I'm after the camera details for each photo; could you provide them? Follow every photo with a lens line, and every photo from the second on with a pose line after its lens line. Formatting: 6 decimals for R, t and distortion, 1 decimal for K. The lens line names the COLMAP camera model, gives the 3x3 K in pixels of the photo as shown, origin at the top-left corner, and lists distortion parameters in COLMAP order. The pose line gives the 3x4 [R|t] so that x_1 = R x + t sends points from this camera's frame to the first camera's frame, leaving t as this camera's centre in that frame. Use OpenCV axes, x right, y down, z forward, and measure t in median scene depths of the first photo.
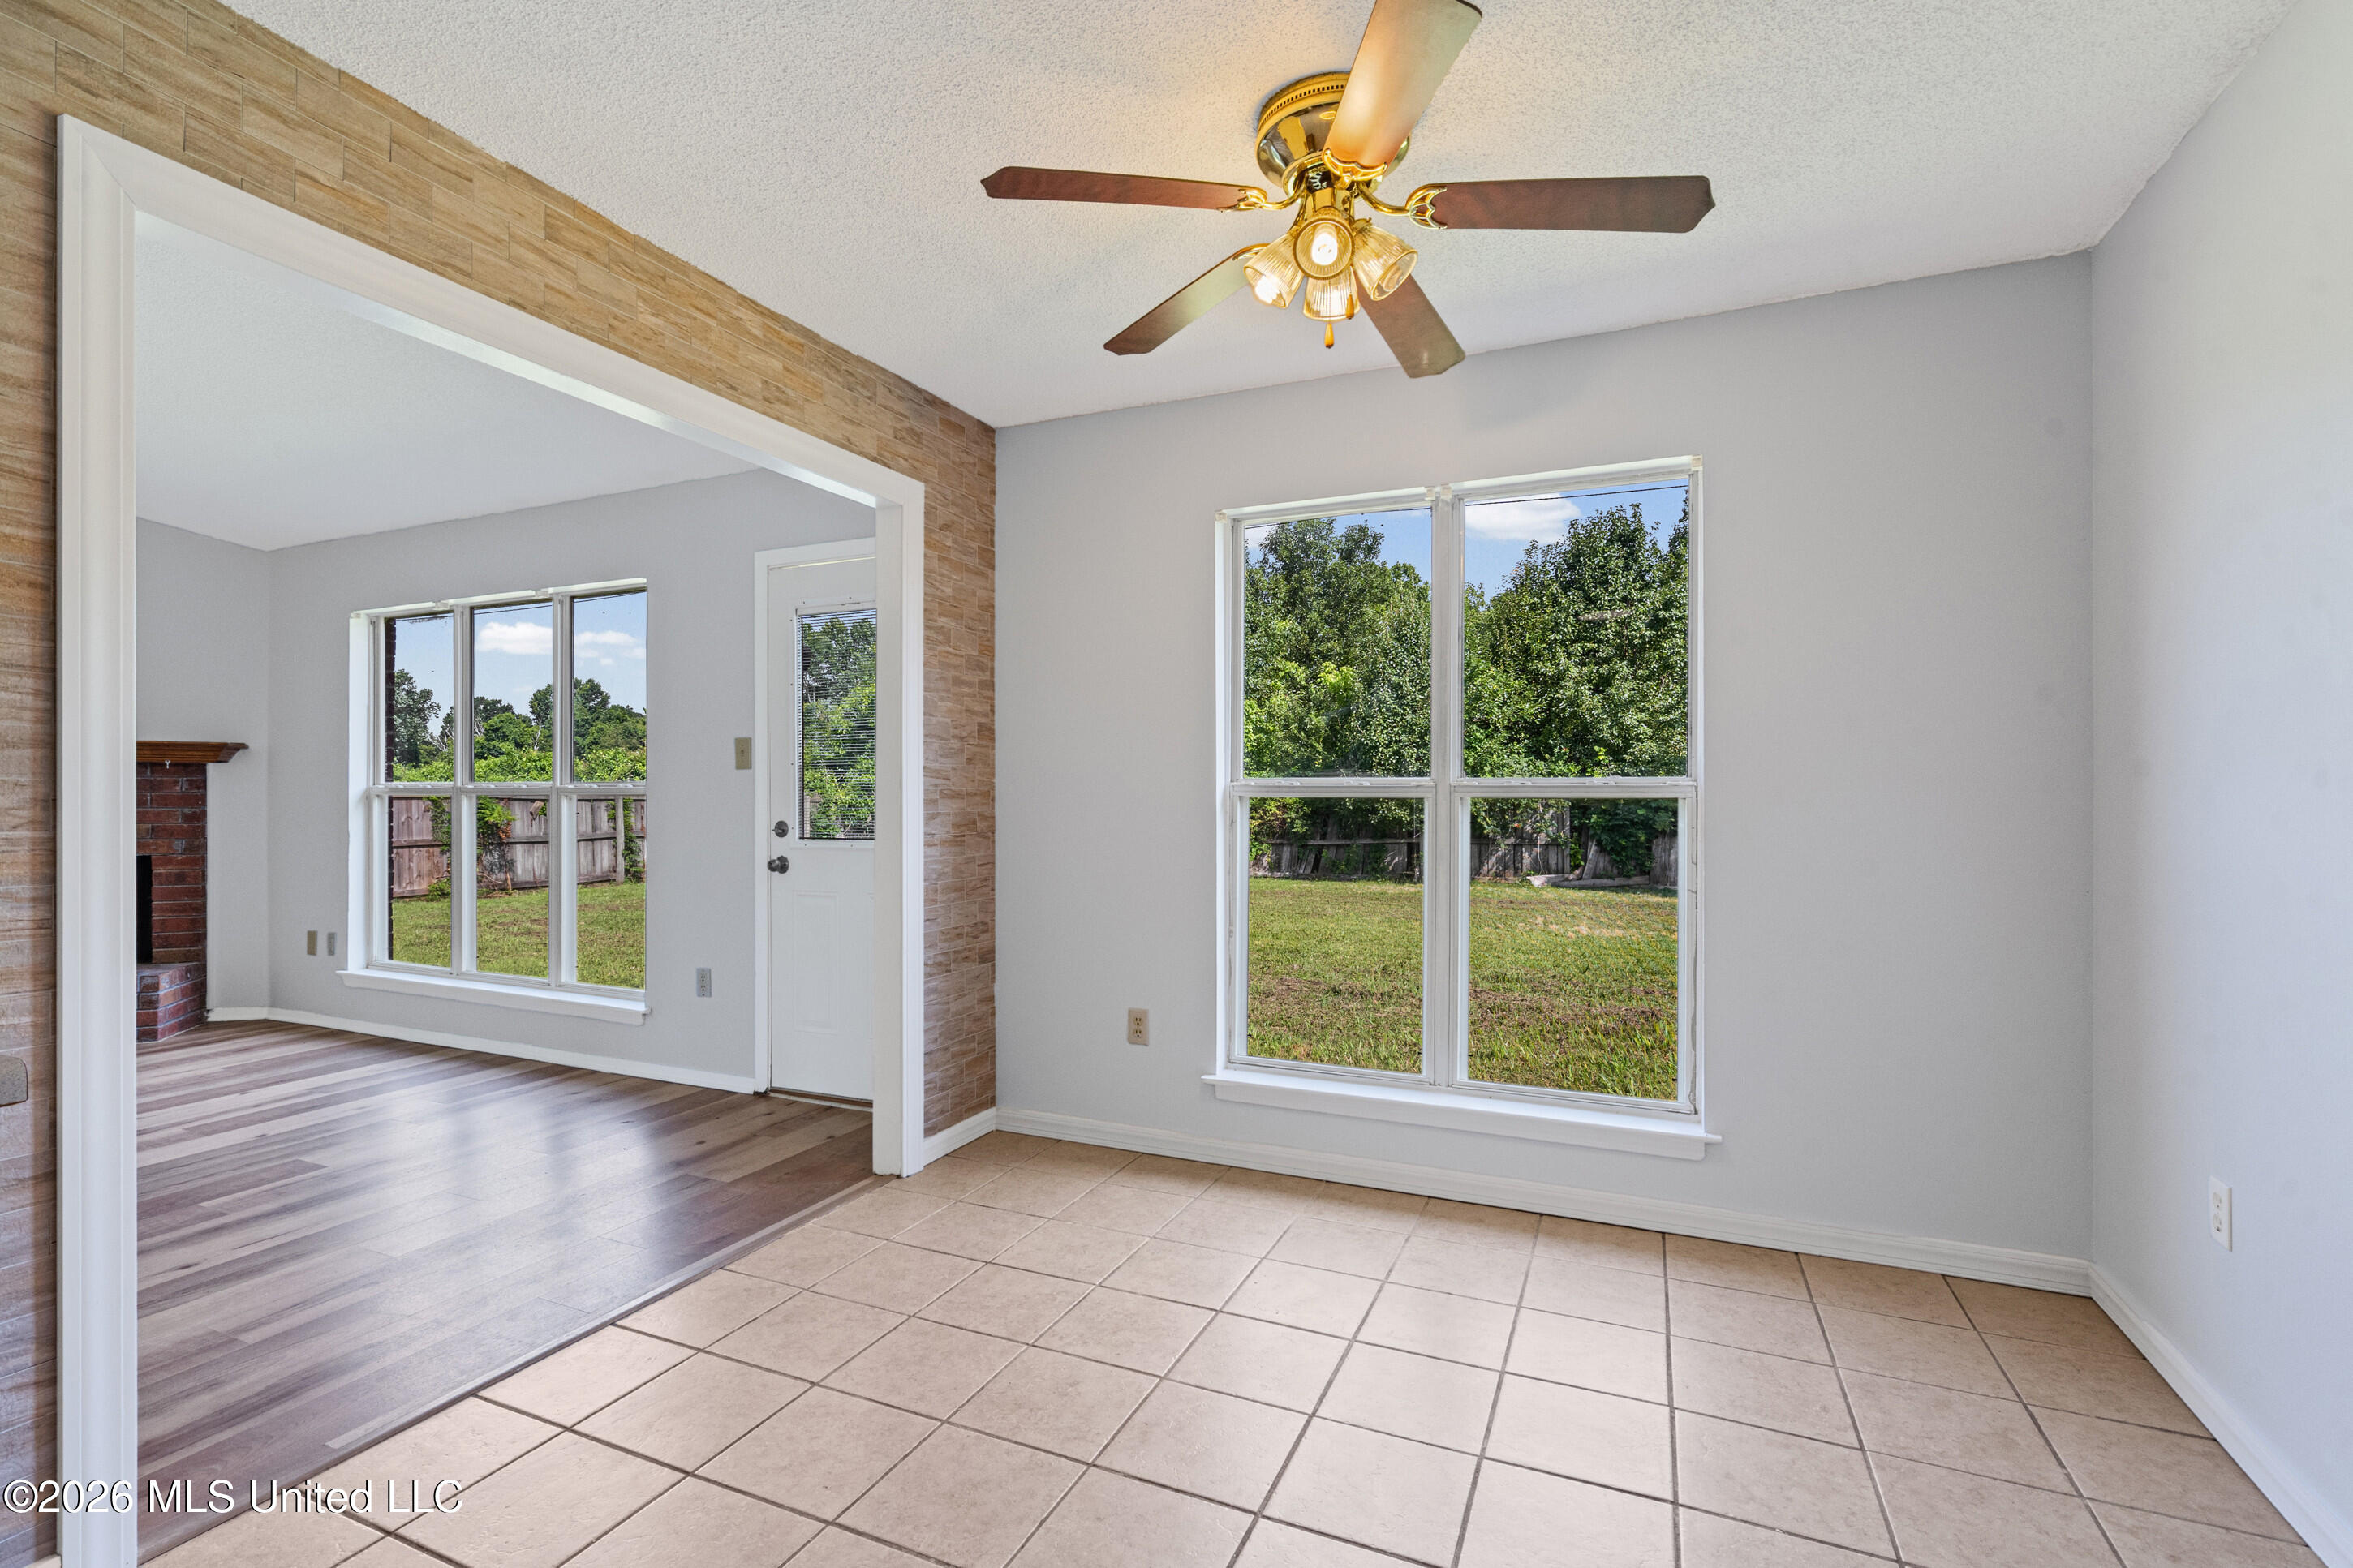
lens RADIAL K [[1082.6, 0, 1139.8], [0, 1082.6, 787.5], [0, 0, 1]] dist [-0.010624, 0.002155]
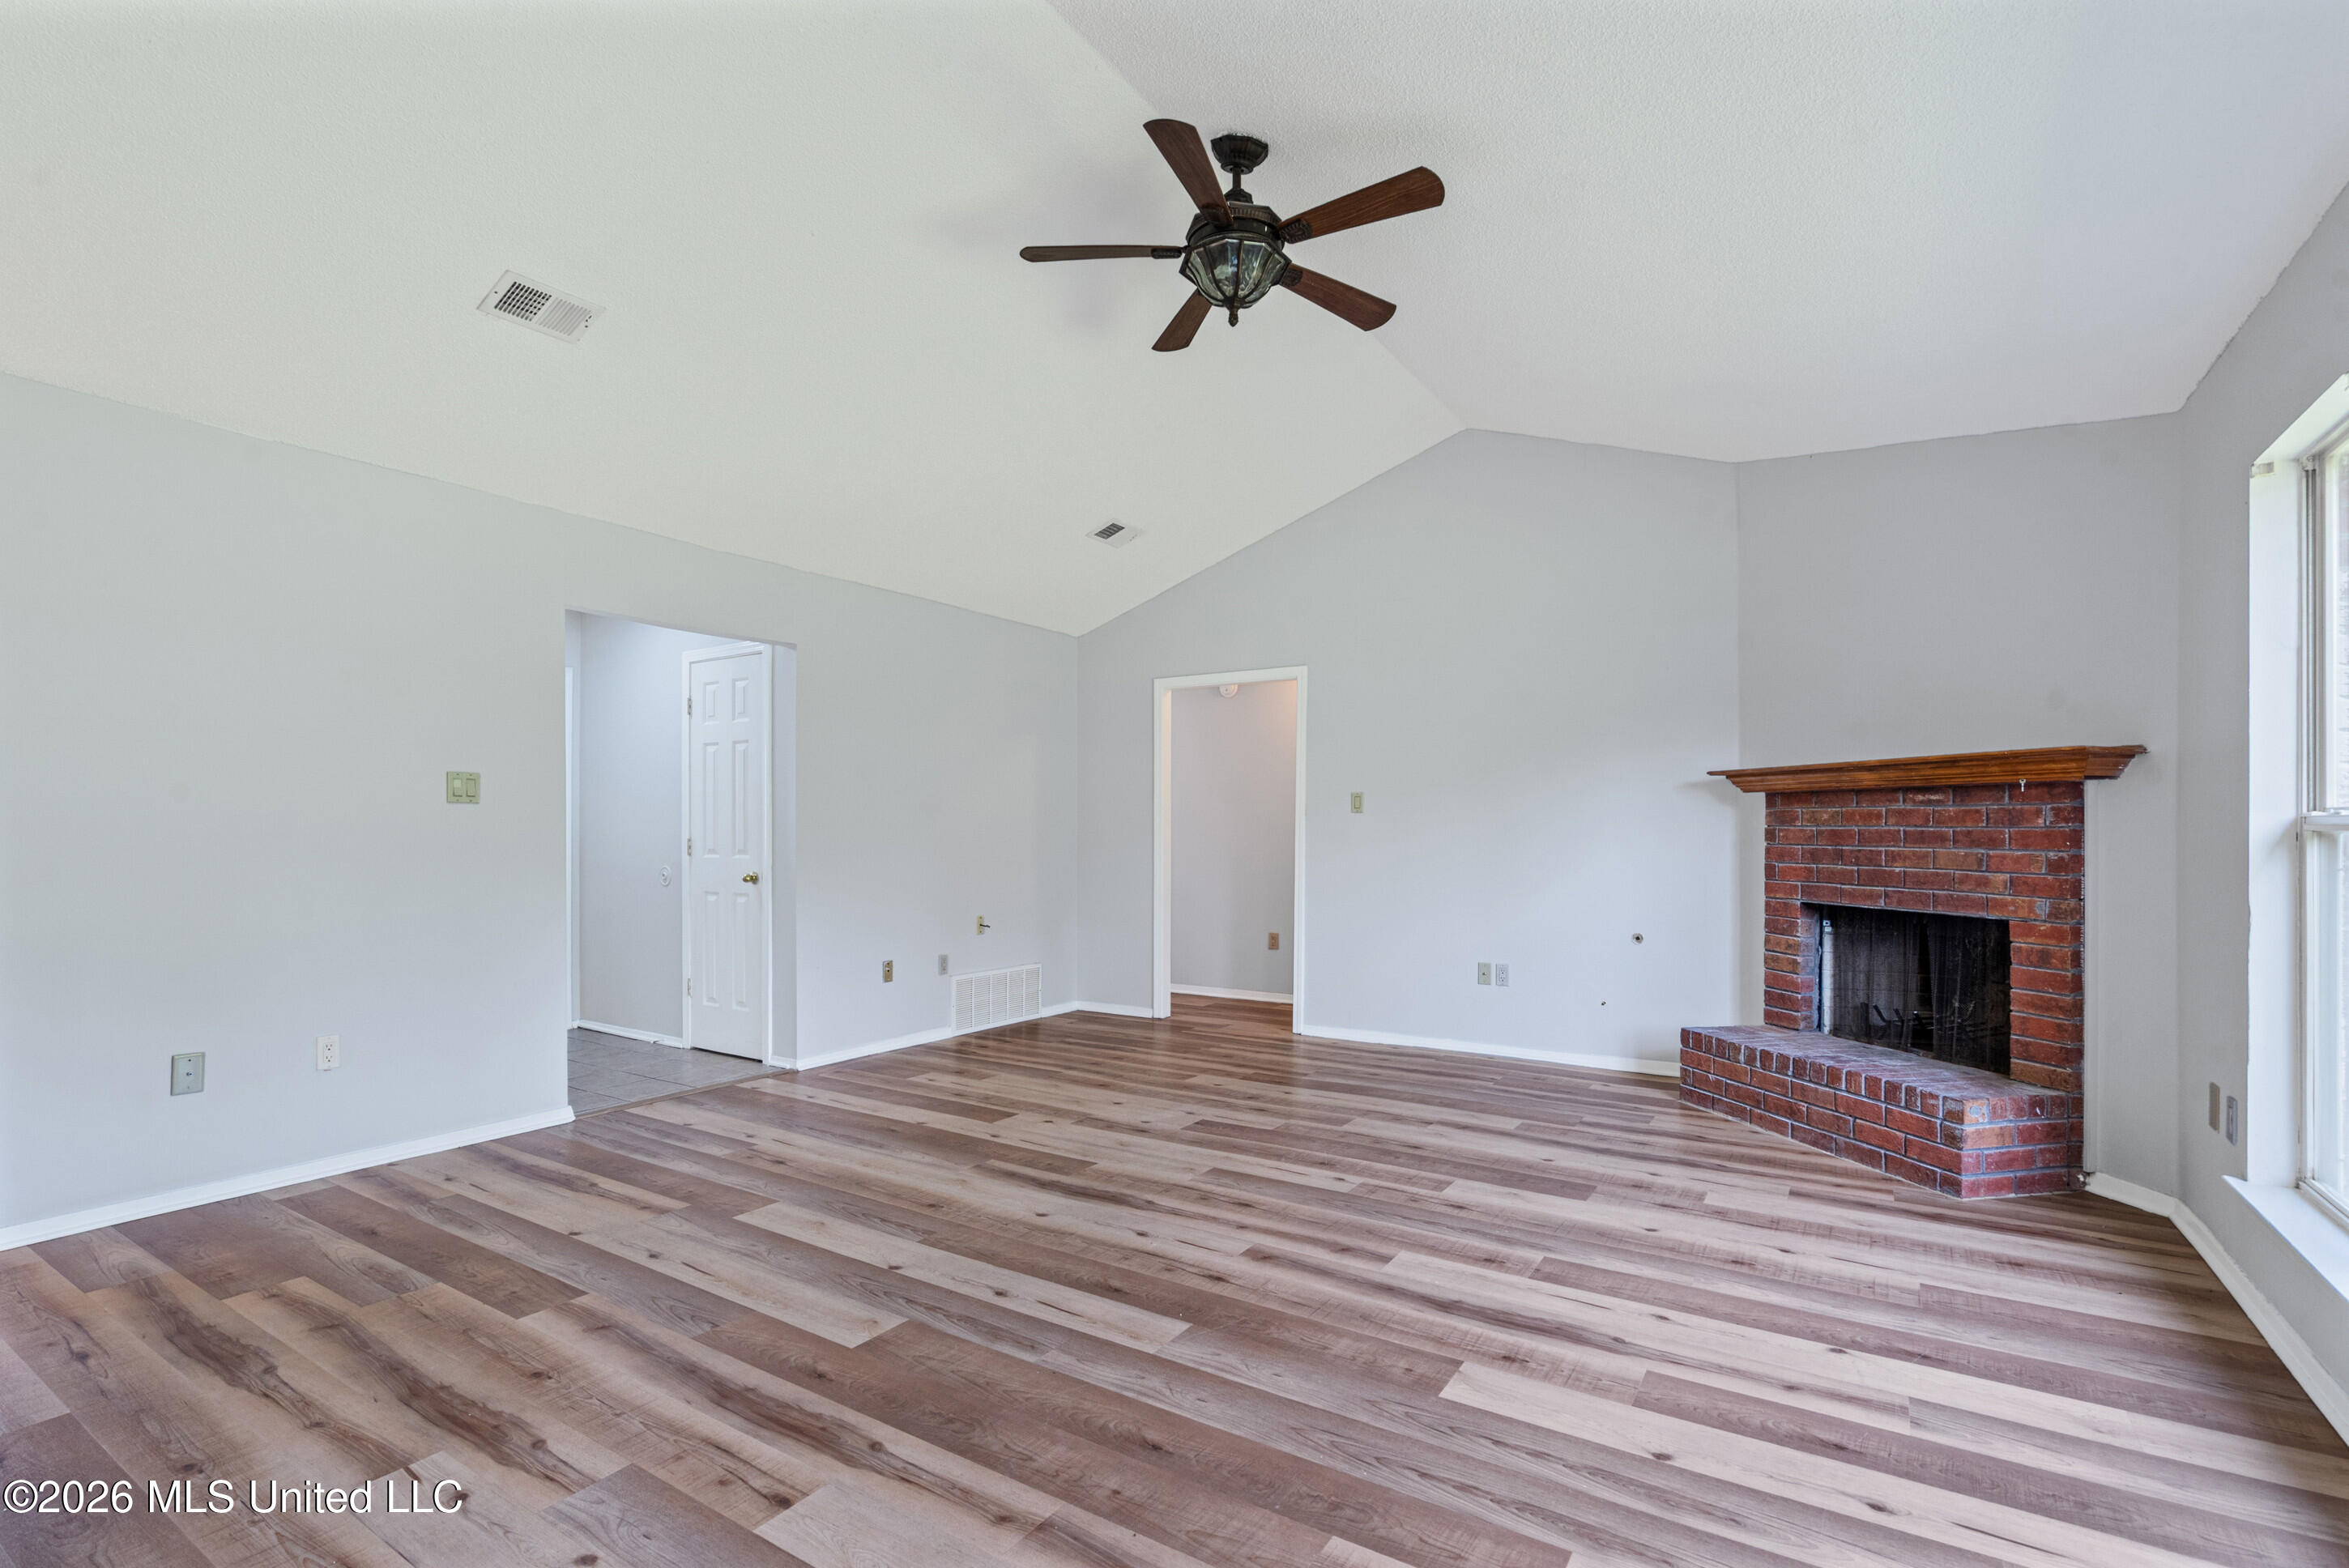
lens RADIAL K [[1080.9, 0, 1151.3], [0, 1080.9, 826.2], [0, 0, 1]] dist [-0.010624, 0.002155]
pose [[-0.151340, -0.005914, -0.988464, -0.161573], [0.007145, 0.999949, -0.007077, 0.004590], [0.988456, -0.008134, -0.151290, 0.561346]]
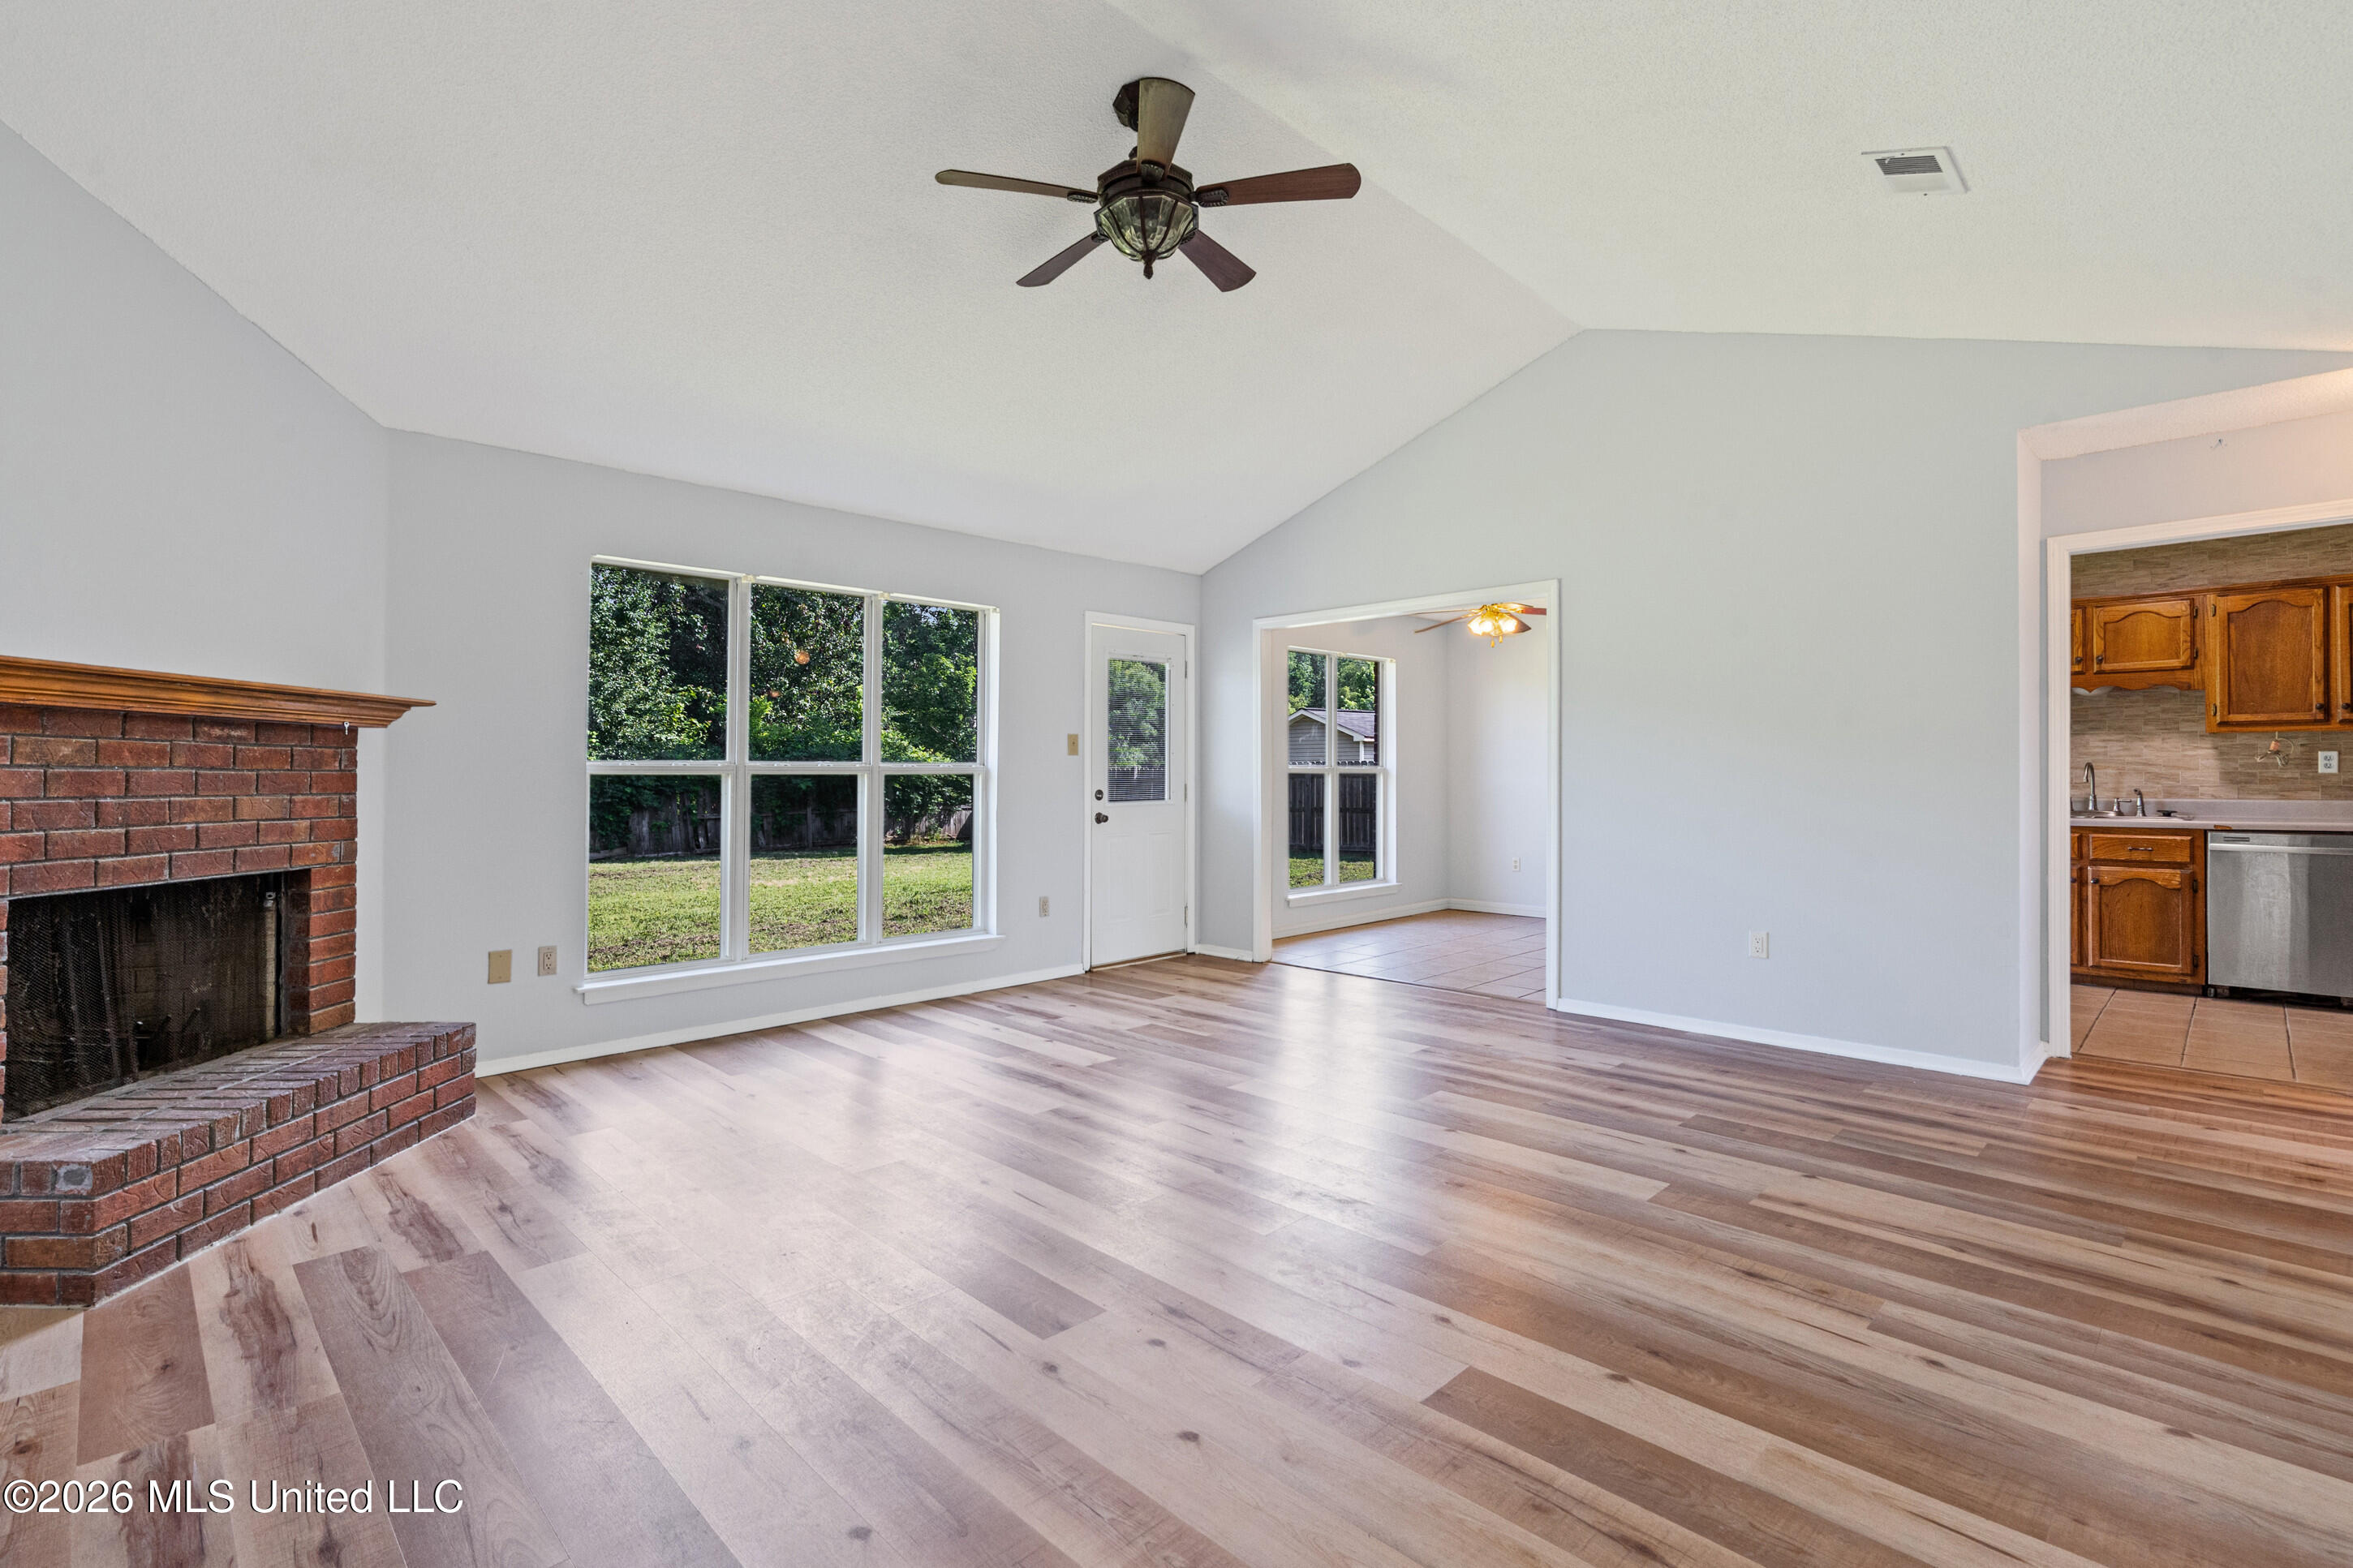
lens RADIAL K [[1082.6, 0, 1143.4], [0, 1082.6, 783.8], [0, 0, 1]] dist [-0.010624, 0.002155]
pose [[0.367493, -0.010557, 0.929966, -1.330230], [-0.003587, 0.999912, 0.012768, 0.002023], [-0.930019, -0.008028, 0.367423, 0.291355]]
